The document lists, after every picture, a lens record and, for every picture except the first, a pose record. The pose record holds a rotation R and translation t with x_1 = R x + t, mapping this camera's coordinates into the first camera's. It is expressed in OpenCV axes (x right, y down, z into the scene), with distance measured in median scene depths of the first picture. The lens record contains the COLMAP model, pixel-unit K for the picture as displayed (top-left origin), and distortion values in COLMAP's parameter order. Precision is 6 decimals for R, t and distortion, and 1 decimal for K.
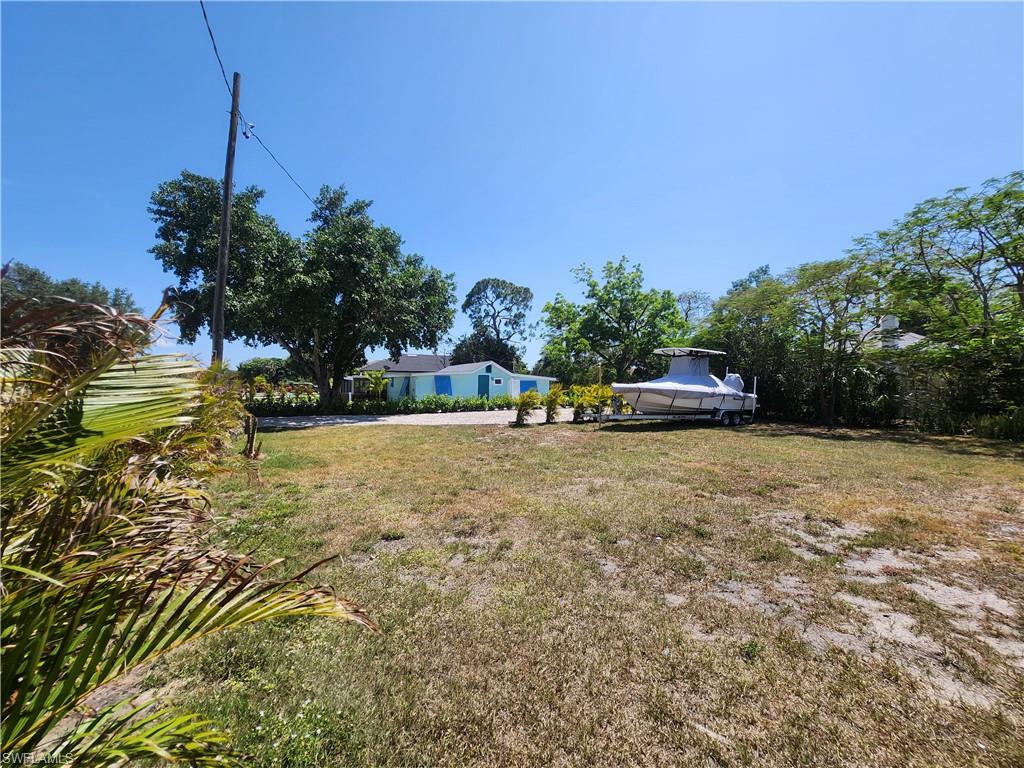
lens RADIAL K [[412.9, 0, 511.6], [0, 412.9, 383.5], [0, 0, 1]] dist [-0.000208, 0.000121]
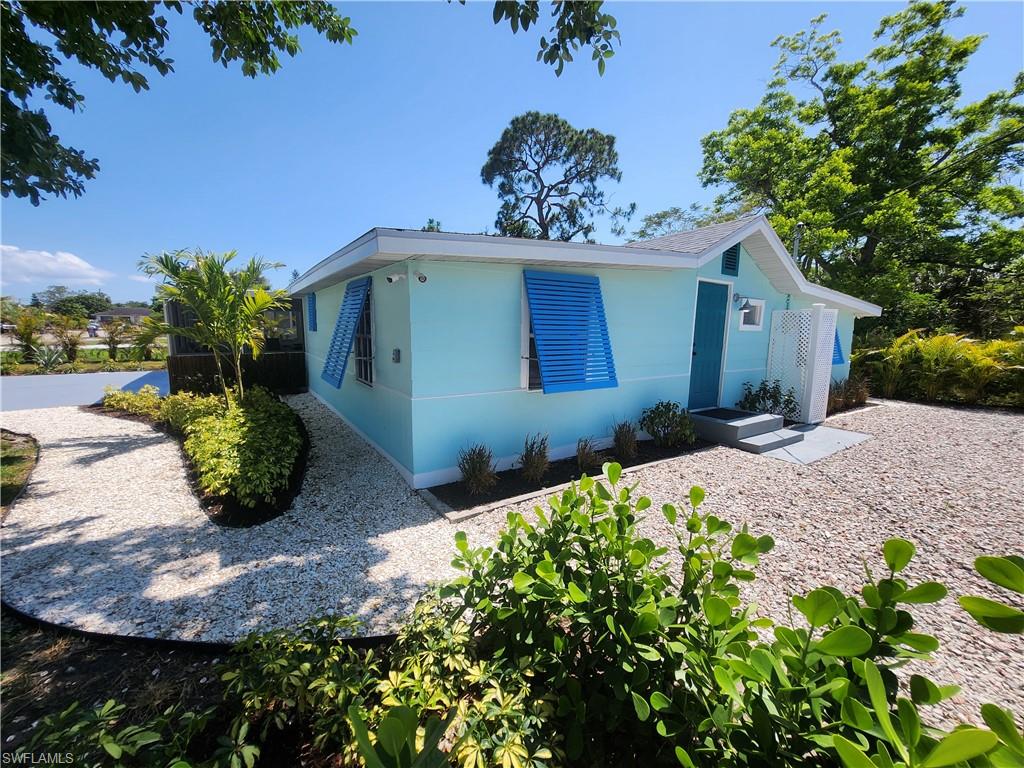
lens RADIAL K [[412.9, 0, 512.0], [0, 412.9, 386.2], [0, 0, 1]] dist [-0.000208, 0.000121]
pose [[0.998821, -0.003277, 0.048427, -0.112294], [-0.003778, 0.989442, 0.144881, 0.001474], [-0.048391, -0.144894, 0.988263, 0.471692]]
